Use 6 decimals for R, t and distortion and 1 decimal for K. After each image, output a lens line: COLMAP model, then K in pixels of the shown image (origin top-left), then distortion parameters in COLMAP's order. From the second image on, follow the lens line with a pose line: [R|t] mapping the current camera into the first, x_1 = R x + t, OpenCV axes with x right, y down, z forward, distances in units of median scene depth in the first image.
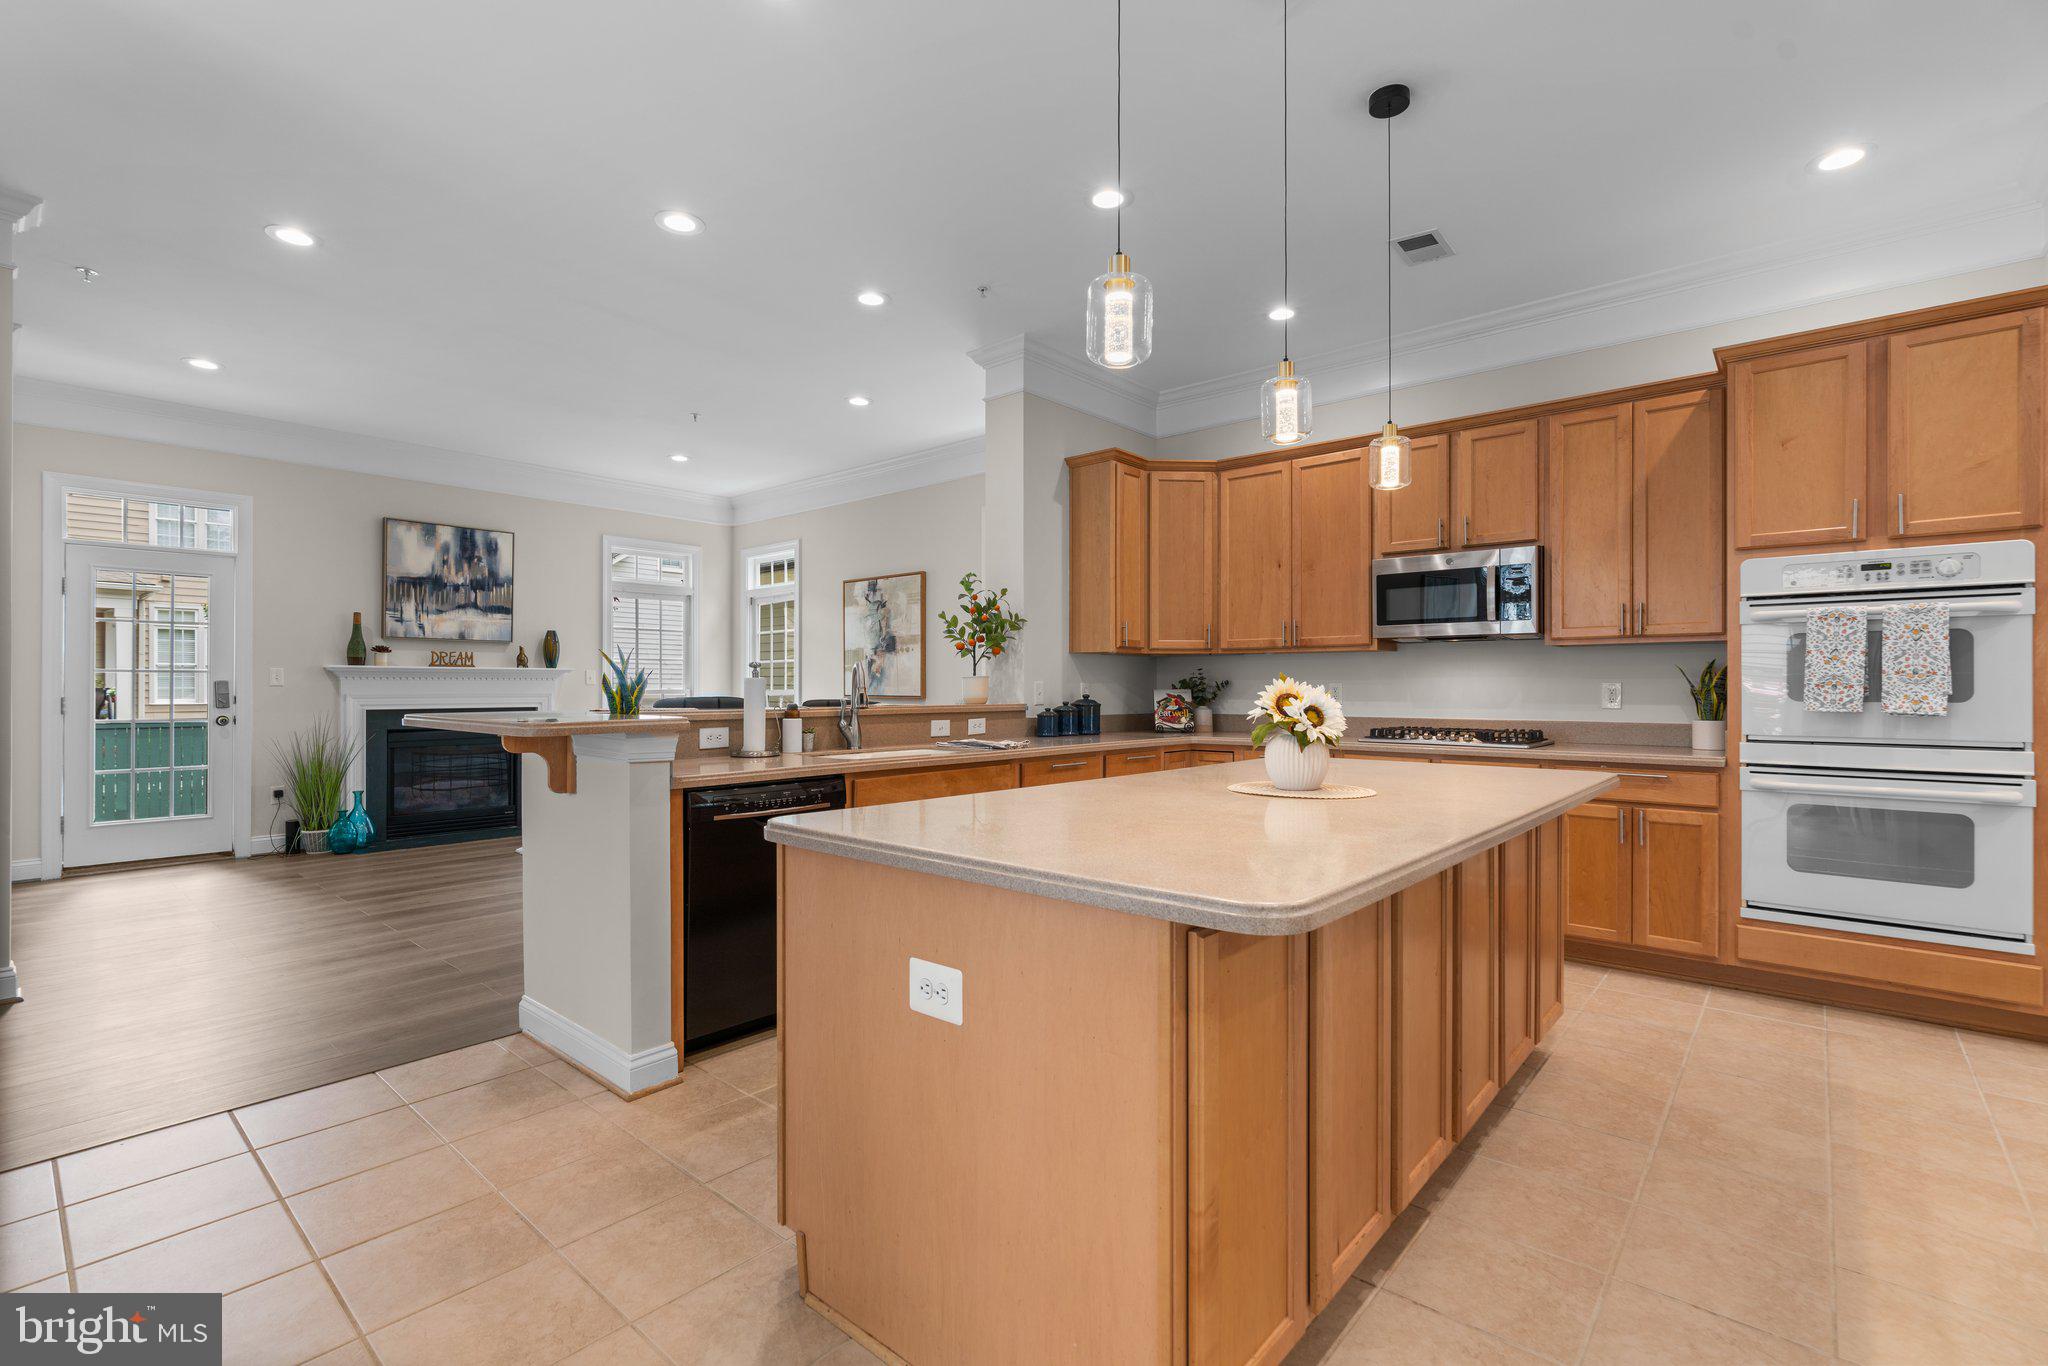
lens RADIAL K [[924.4, 0, 1023.8], [0, 924.4, 680.5], [0, 0, 1]] dist [-0.013715, 0.007052]
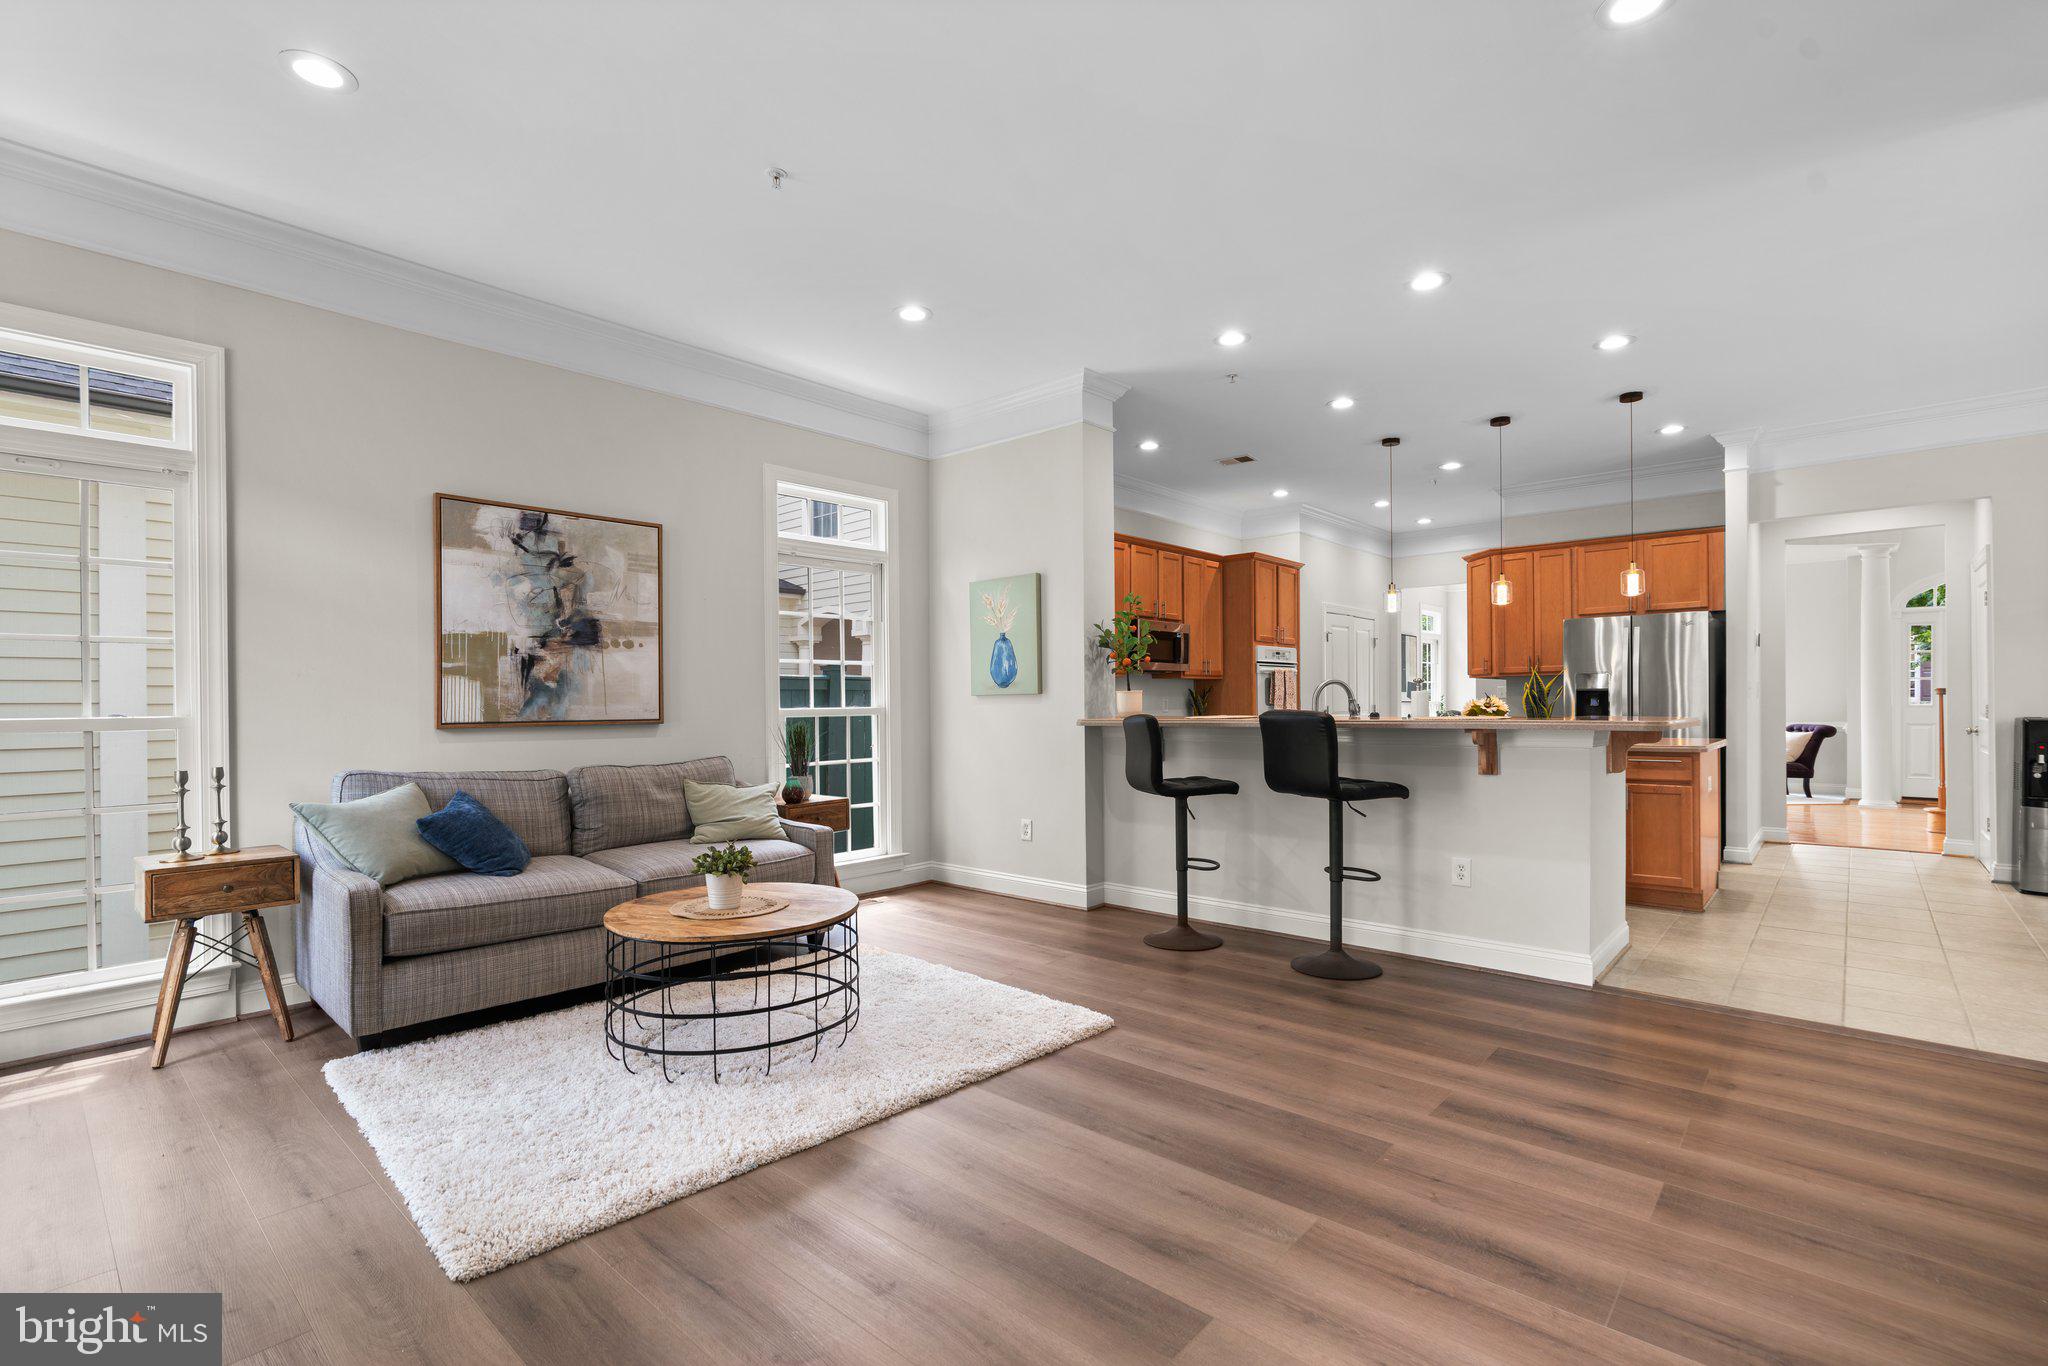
lens RADIAL K [[924.4, 0, 1034.8], [0, 924.4, 705.5], [0, 0, 1]] dist [-0.013715, 0.007052]
pose [[0.010481, -0.003050, 0.999940, -0.797312], [0.002794, 0.999992, 0.003021, 0.006481], [-0.999941, 0.002763, 0.010490, 0.784573]]
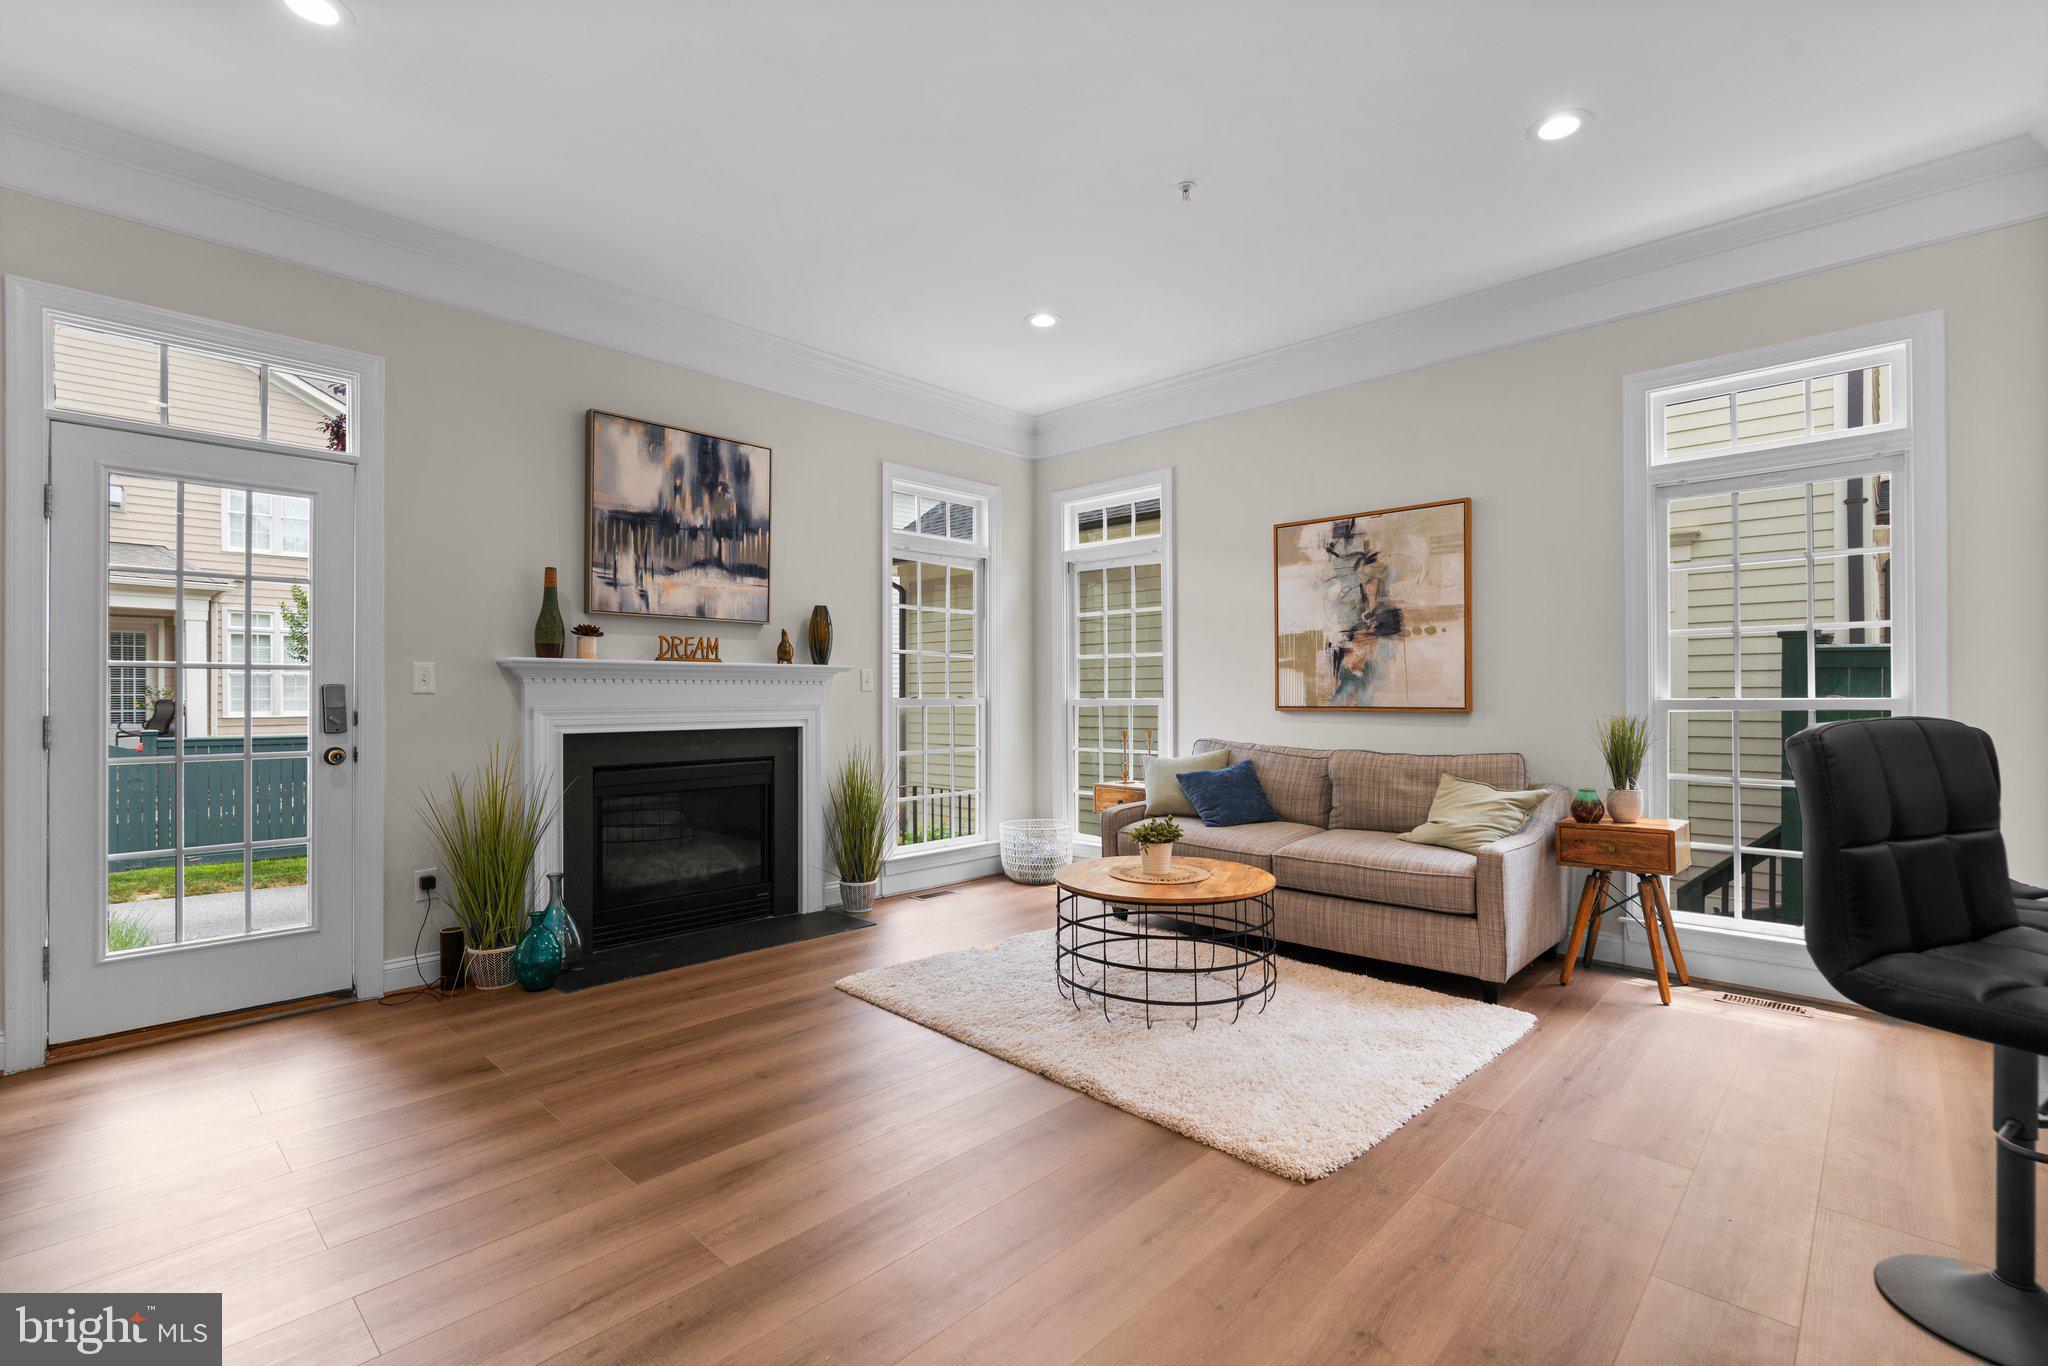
lens RADIAL K [[924.4, 0, 1020.5], [0, 924.4, 690.5], [0, 0, 1]] dist [-0.013715, 0.007052]
pose [[0.998870, -0.002721, -0.047454, -0.393853], [0.002775, 0.999996, 0.001077, 0.004326], [0.047451, -0.001207, 0.998873, 0.423271]]
